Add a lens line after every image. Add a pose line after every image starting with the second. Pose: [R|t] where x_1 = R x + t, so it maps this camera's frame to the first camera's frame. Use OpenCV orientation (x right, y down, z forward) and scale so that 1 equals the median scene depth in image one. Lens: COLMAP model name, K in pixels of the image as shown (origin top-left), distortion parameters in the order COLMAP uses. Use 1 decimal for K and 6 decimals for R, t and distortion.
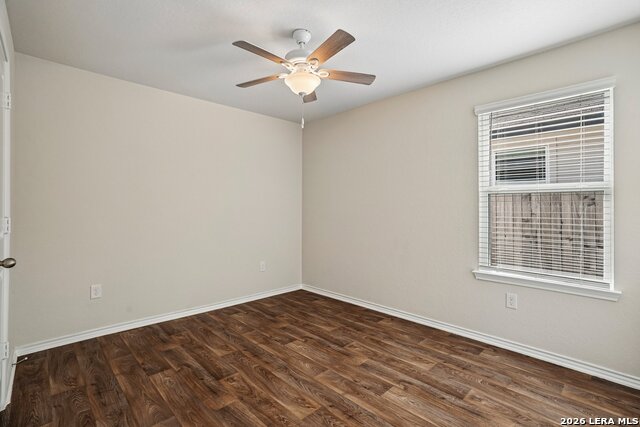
lens RADIAL K [[295.2, 0, 320.0], [0, 295.2, 213.5], [0, 0, 1]] dist [-0.051167, 0.026581]
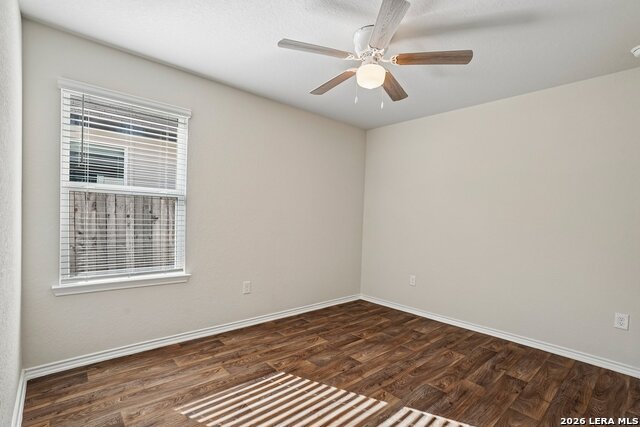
lens RADIAL K [[305.0, 0, 321.1], [0, 305.0, 229.9], [0, 0, 1]] dist [-0.047652, 0.030533]
pose [[0.052151, -0.047557, 0.997506, -0.360766], [-0.013166, 0.998746, 0.048304, -0.008843], [-0.998552, -0.015652, 0.051460, 0.361829]]
